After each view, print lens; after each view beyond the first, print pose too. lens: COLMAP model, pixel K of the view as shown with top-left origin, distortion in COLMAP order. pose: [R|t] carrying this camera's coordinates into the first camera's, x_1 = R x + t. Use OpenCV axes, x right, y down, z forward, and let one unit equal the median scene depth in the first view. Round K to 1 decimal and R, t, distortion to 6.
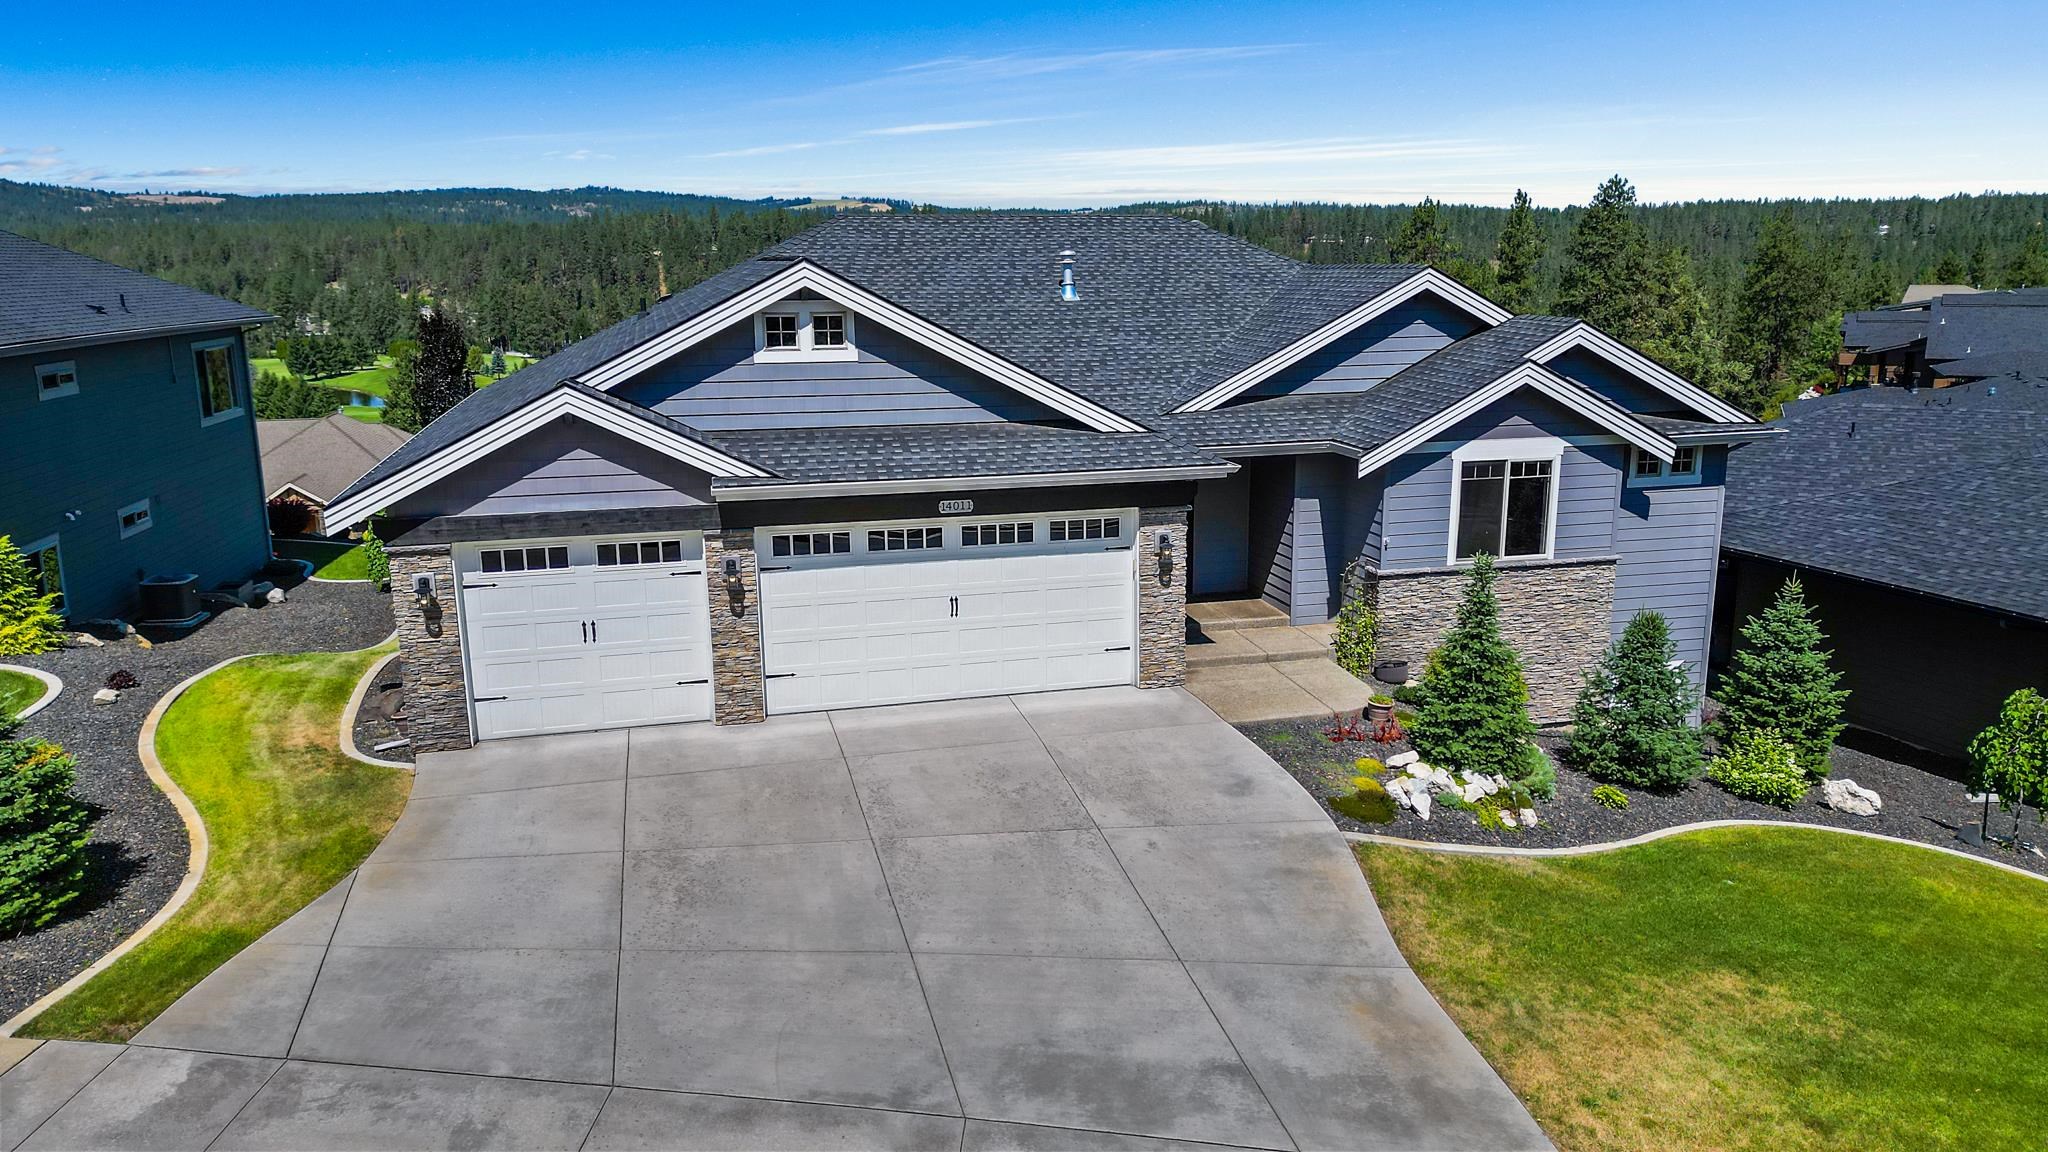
lens RADIAL K [[1429.2, 0, 1025.0], [0, 1429.2, 576.1], [0, 0, 1]] dist [0.048658, -0.022853]
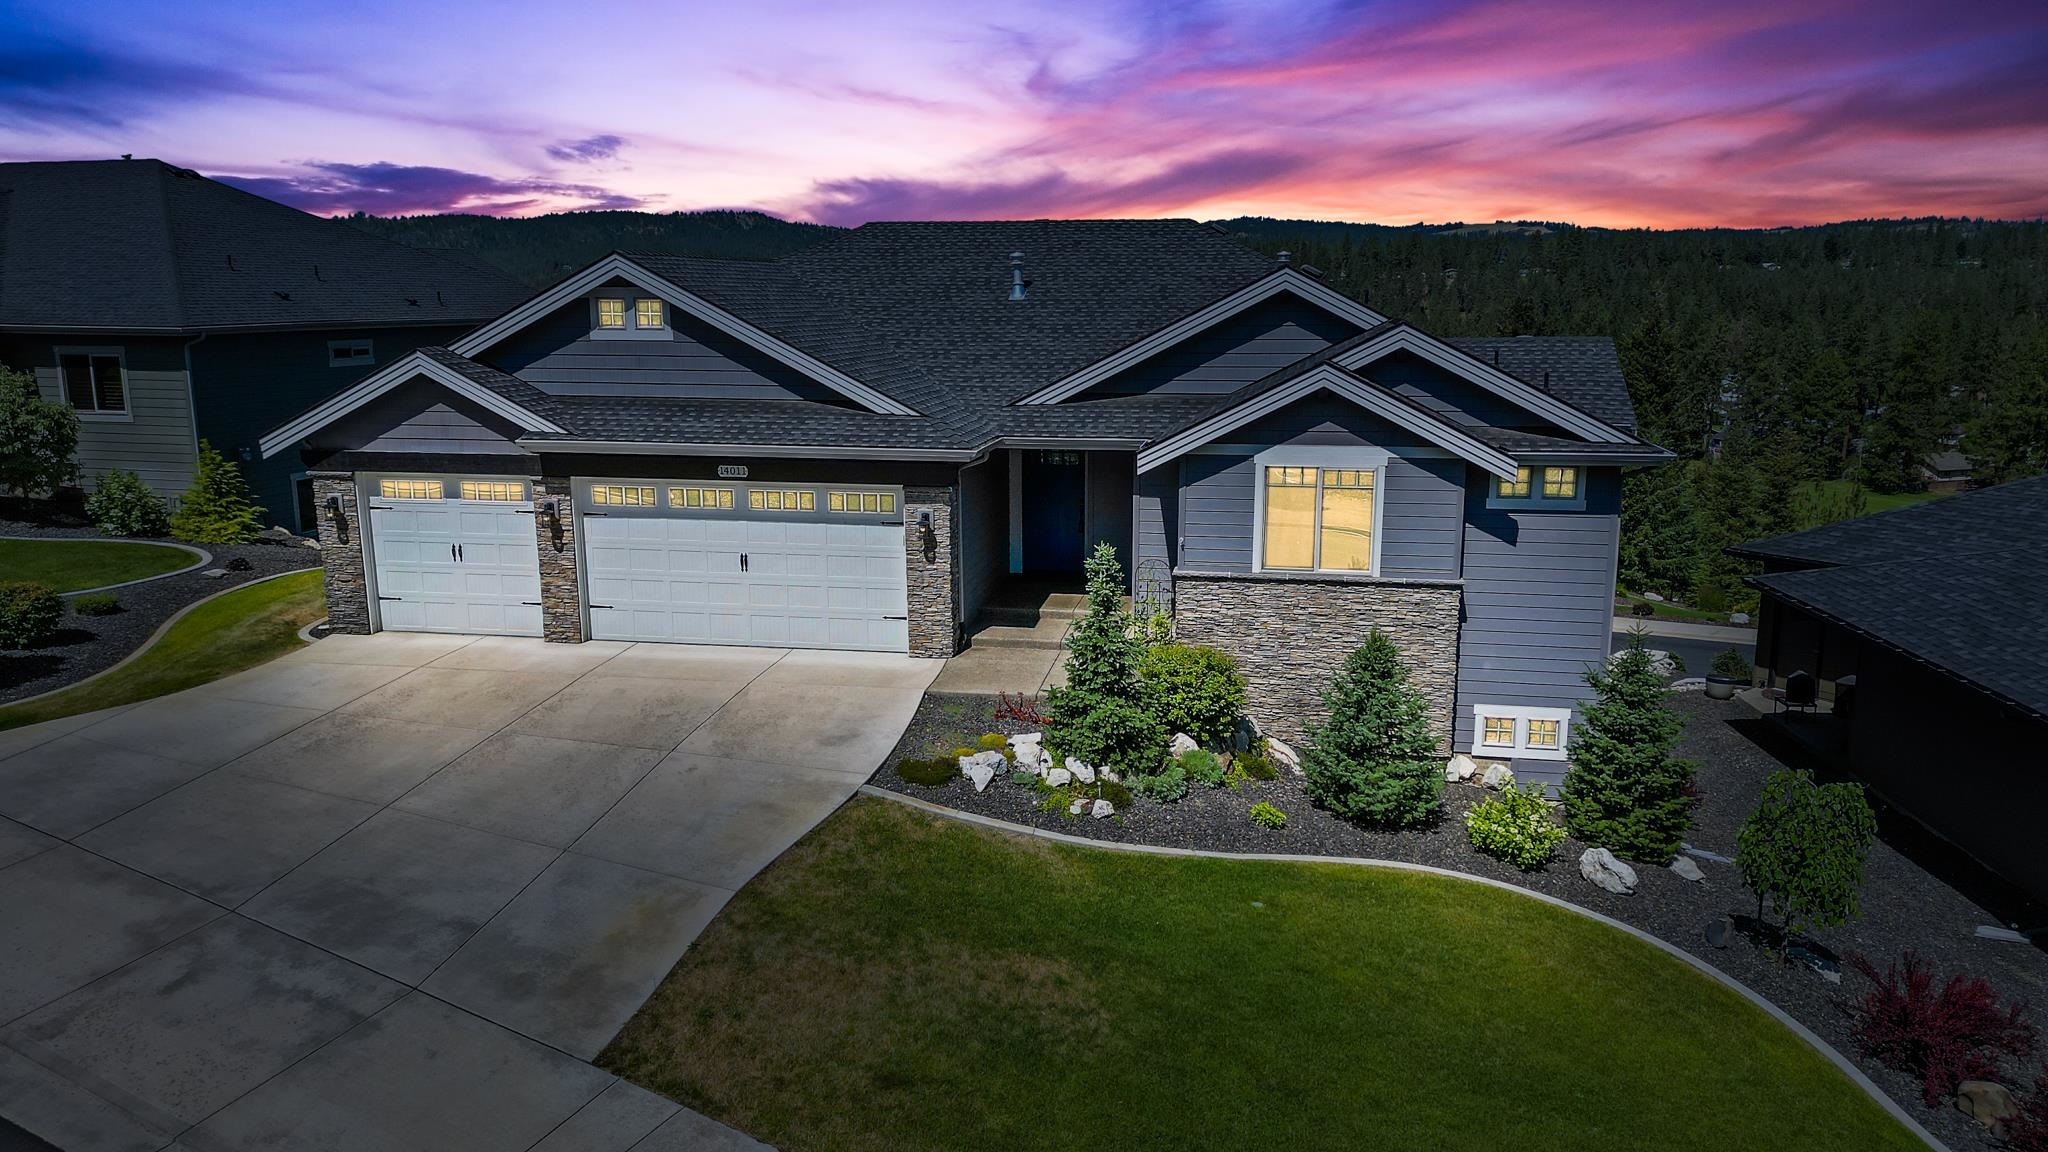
lens RADIAL K [[1429.2, 0, 1032.8], [0, 1429.2, 575.9], [0, 0, 1]] dist [0.048658, -0.022853]
pose [[0.910910, 0.088829, -0.402931, 0.625792], [-0.095990, 0.995379, 0.002433, 0.007815], [0.401285, 0.036461, 0.915227, 0.062185]]
